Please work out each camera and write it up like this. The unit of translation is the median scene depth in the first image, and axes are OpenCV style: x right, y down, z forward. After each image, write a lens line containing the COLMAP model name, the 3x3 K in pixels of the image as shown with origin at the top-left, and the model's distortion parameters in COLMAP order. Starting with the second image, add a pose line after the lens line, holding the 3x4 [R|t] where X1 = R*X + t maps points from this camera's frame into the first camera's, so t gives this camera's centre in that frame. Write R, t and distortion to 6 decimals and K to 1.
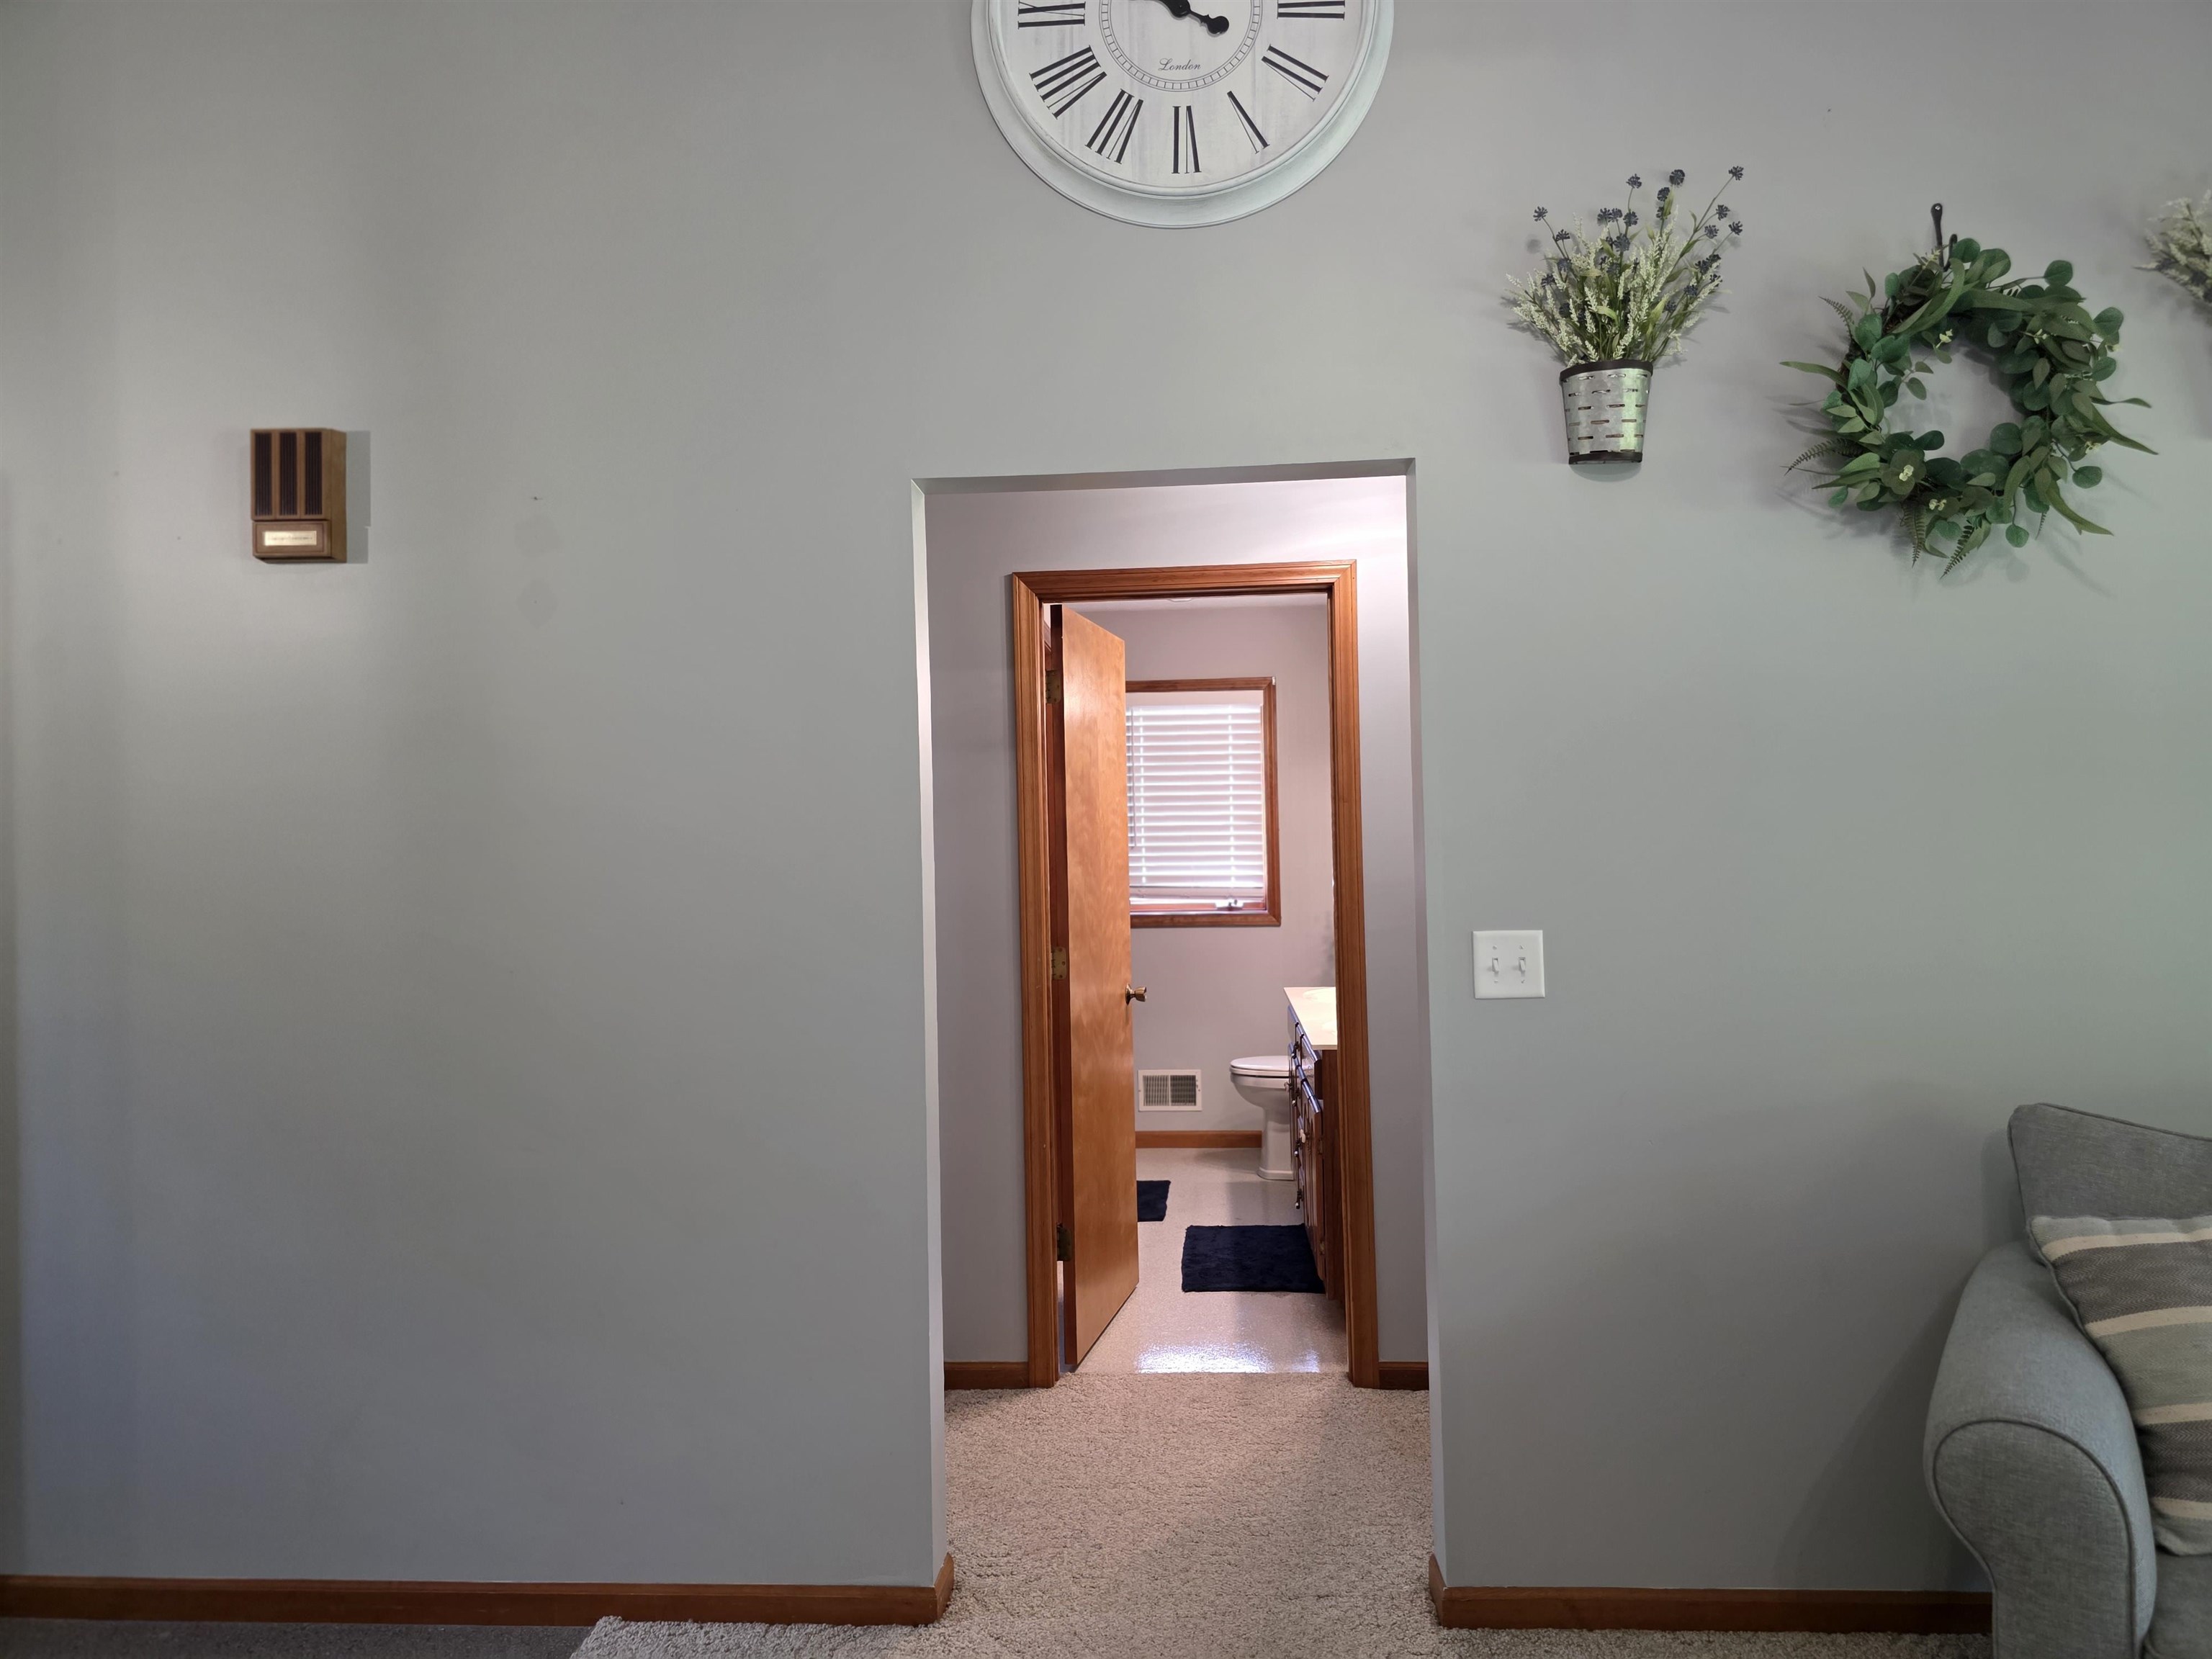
lens RADIAL K [[1481.3, 0, 1113.7], [0, 1481.3, 827.3], [0, 0, 1]] dist [0.054621, -0.047063]
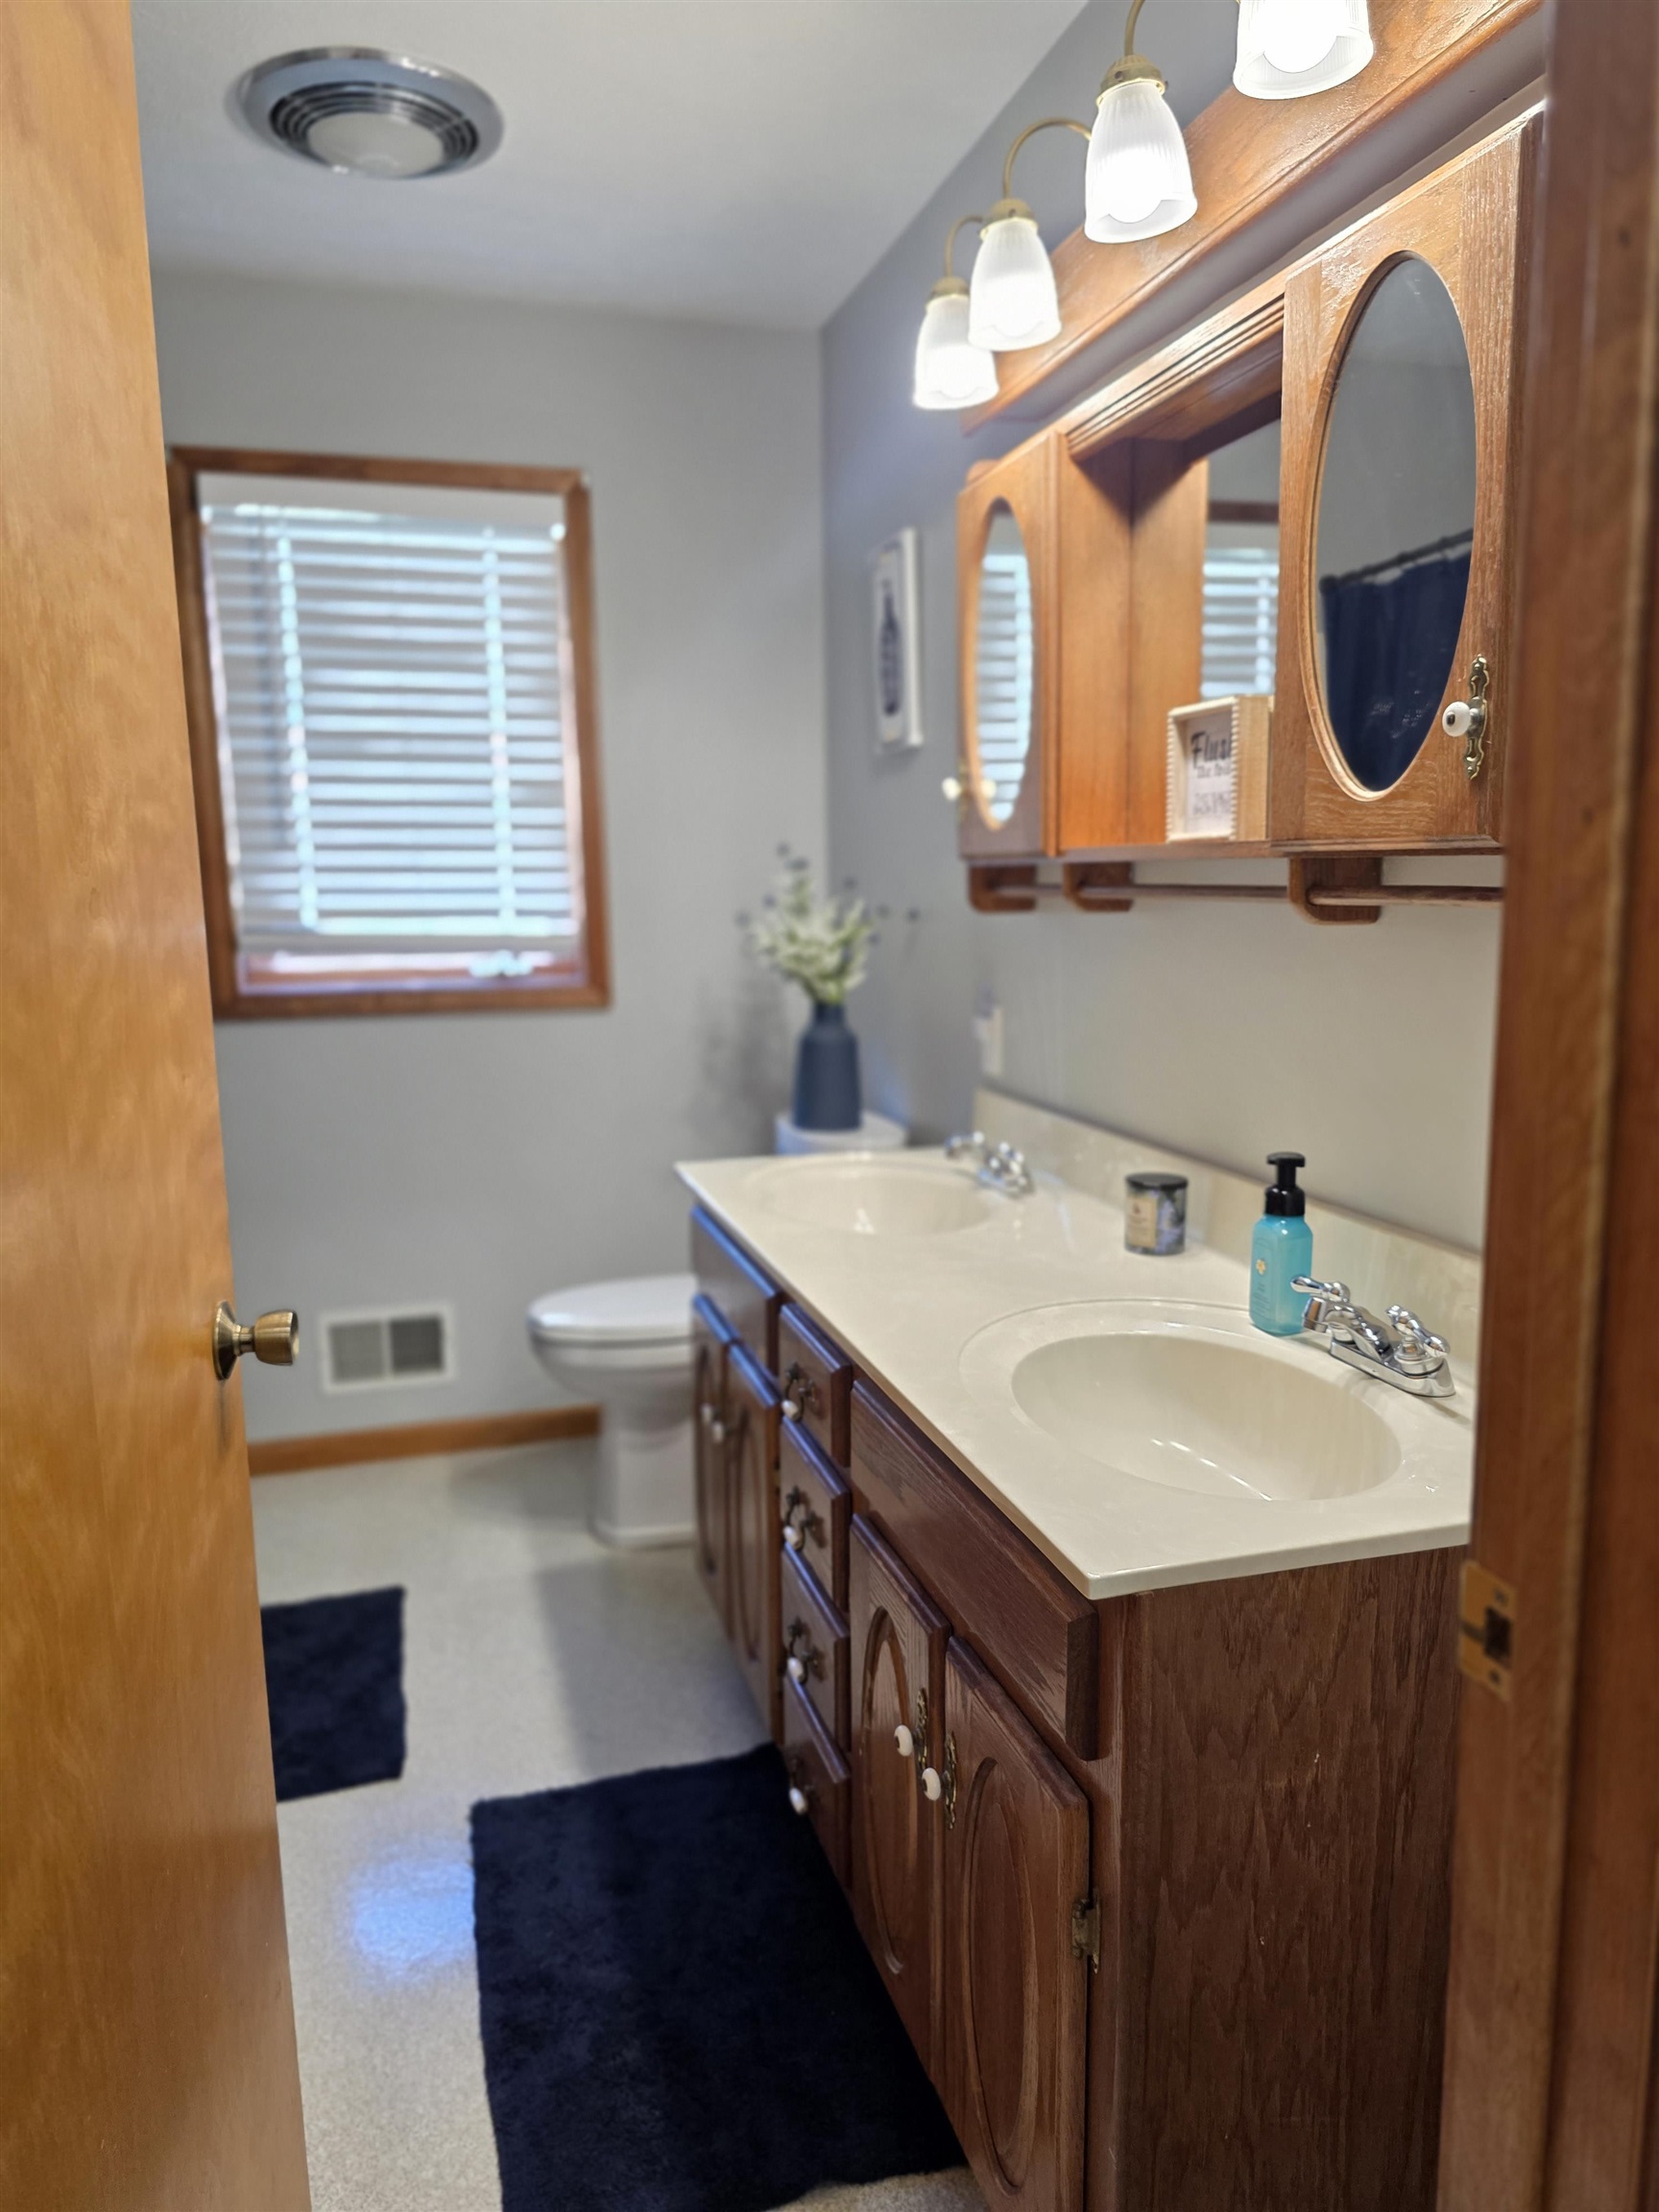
lens RADIAL K [[1481.3, 0, 872.3], [0, 1481.3, 1105.1], [0, 0, 1]] dist [0.054621, -0.047063]
pose [[0.933947, -0.048705, 0.354078, 0.017186], [-0.004686, 0.988918, 0.148390, 0.024321], [-0.357381, -0.140248, 0.923368, 0.510339]]
